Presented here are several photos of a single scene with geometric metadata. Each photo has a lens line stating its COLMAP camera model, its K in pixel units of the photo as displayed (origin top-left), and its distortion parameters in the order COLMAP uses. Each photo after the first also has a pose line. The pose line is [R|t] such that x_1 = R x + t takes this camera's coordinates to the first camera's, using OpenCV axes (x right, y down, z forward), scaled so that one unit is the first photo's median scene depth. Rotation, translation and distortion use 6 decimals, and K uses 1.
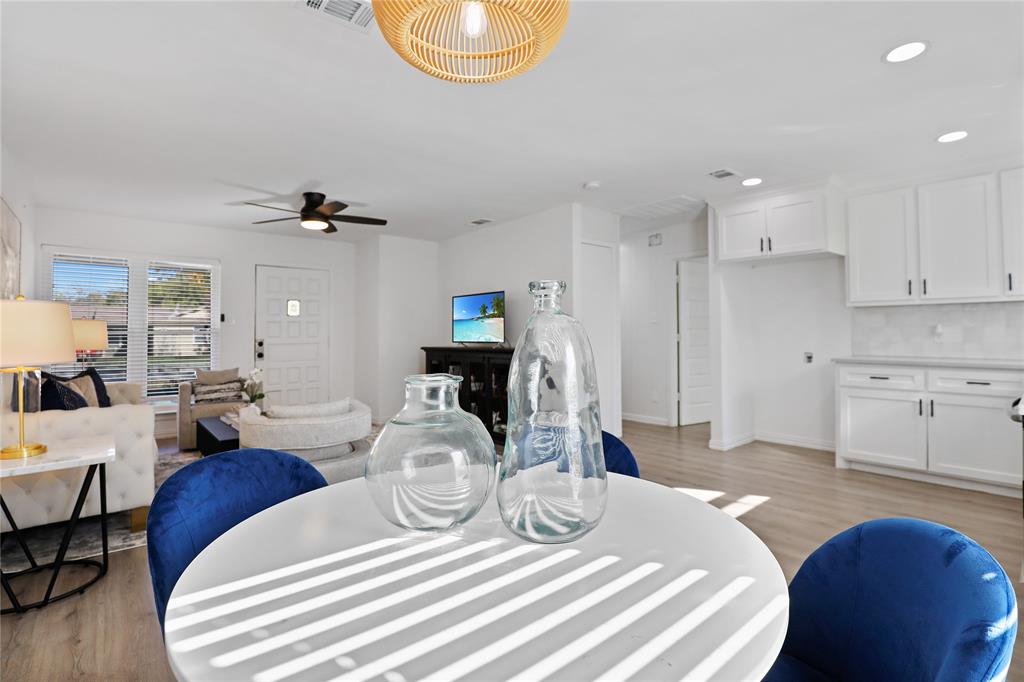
lens RADIAL K [[483.6, 0, 517.5], [0, 483.6, 326.3], [0, 0, 1]] dist [-0.038680, 0.007196]
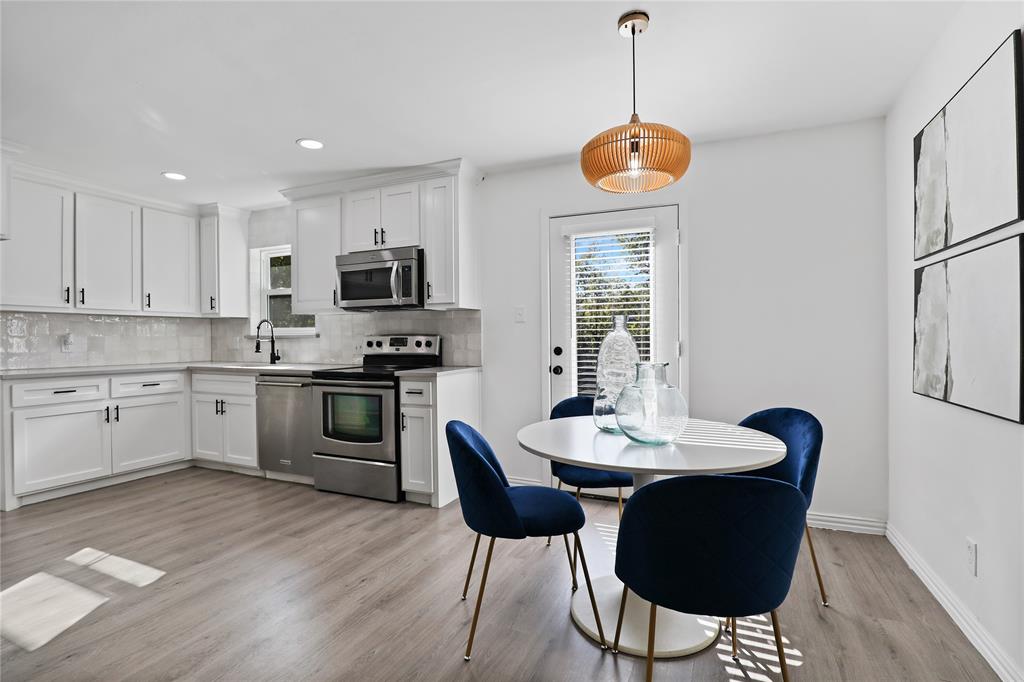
lens RADIAL K [[483.6, 0, 517.9], [0, 483.6, 343.2], [0, 0, 1]] dist [-0.038680, 0.007196]
pose [[-0.440047, -0.002563, 0.897971, -0.342629], [-0.007285, 0.999973, -0.000716, 0.008016], [-0.897945, -0.006857, -0.440054, 0.484322]]
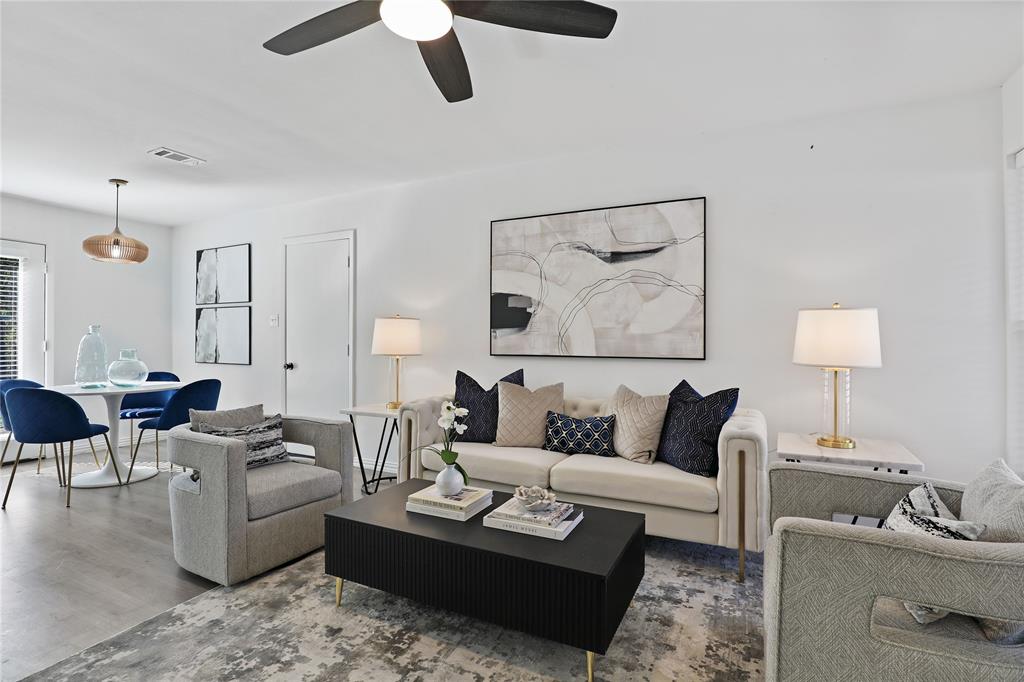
lens RADIAL K [[483.6, 0, 517.6], [0, 483.6, 343.2], [0, 0, 1]] dist [-0.038680, 0.007196]
pose [[-0.914611, 0.008978, -0.404235, -0.324867], [0.010956, 0.999937, -0.002578, 0.022090], [0.404186, -0.006787, -0.914651, 1.234138]]
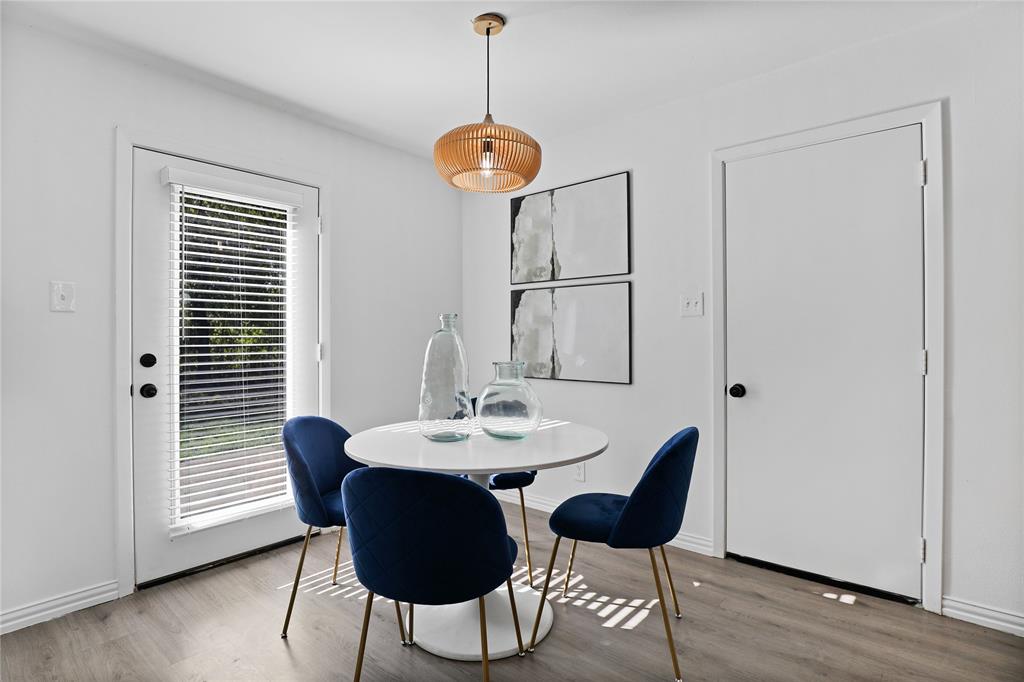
lens RADIAL K [[505.4, 0, 519.9], [0, 505.4, 333.6], [0, 0, 1]] dist [-0.028193, 0.000954]
pose [[-0.986927, 0.010419, -0.160832, 0.020543], [0.013826, 0.999703, -0.020079, 0.007590], [0.160575, -0.022040, -0.986777, 0.639566]]
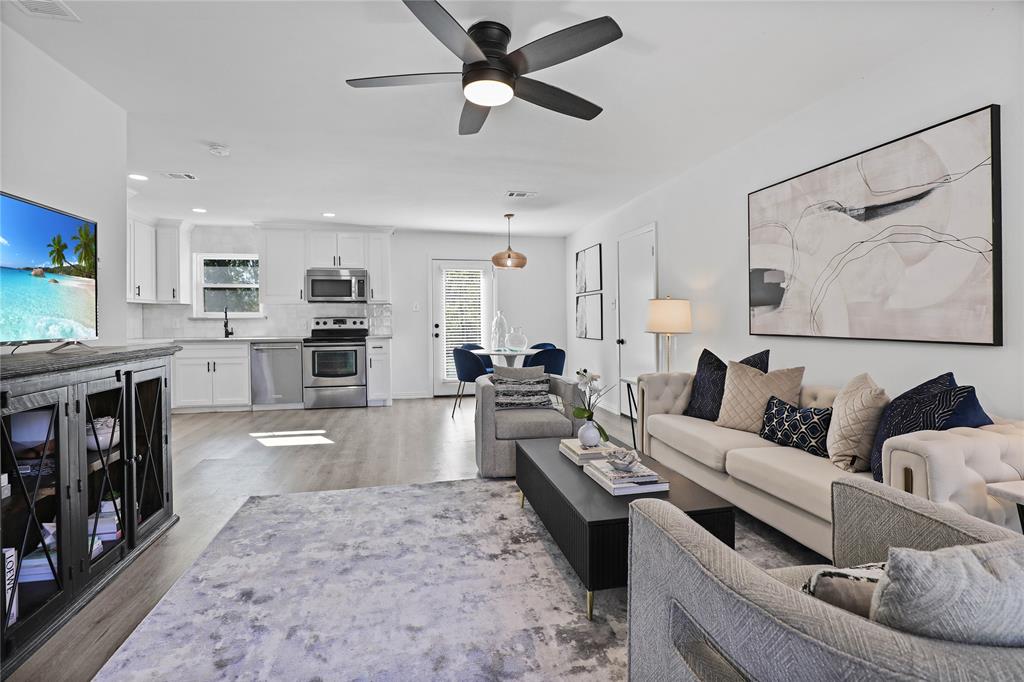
lens RADIAL K [[483.6, 0, 519.8], [0, 483.6, 318.7], [0, 0, 1]] dist [-0.038680, 0.007196]
pose [[-0.887289, 0.011518, 0.461070, -0.622526], [0.001816, 0.999768, -0.021480, 0.029528], [-0.461210, -0.018222, -0.887104, 1.316798]]
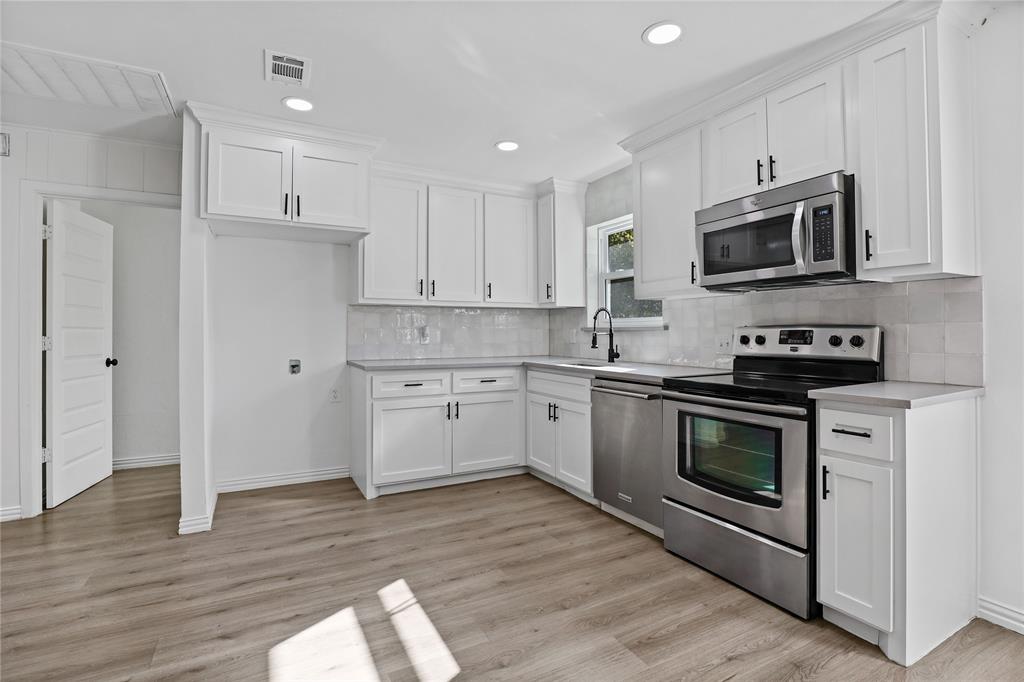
lens RADIAL K [[483.6, 0, 513.6], [0, 483.6, 328.2], [0, 0, 1]] dist [-0.038680, 0.007196]
pose [[0.215139, 0.010912, 0.976523, -0.069418], [-0.013779, 0.999872, -0.008137, 0.005469], [-0.976486, -0.011704, 0.215261, 0.489035]]
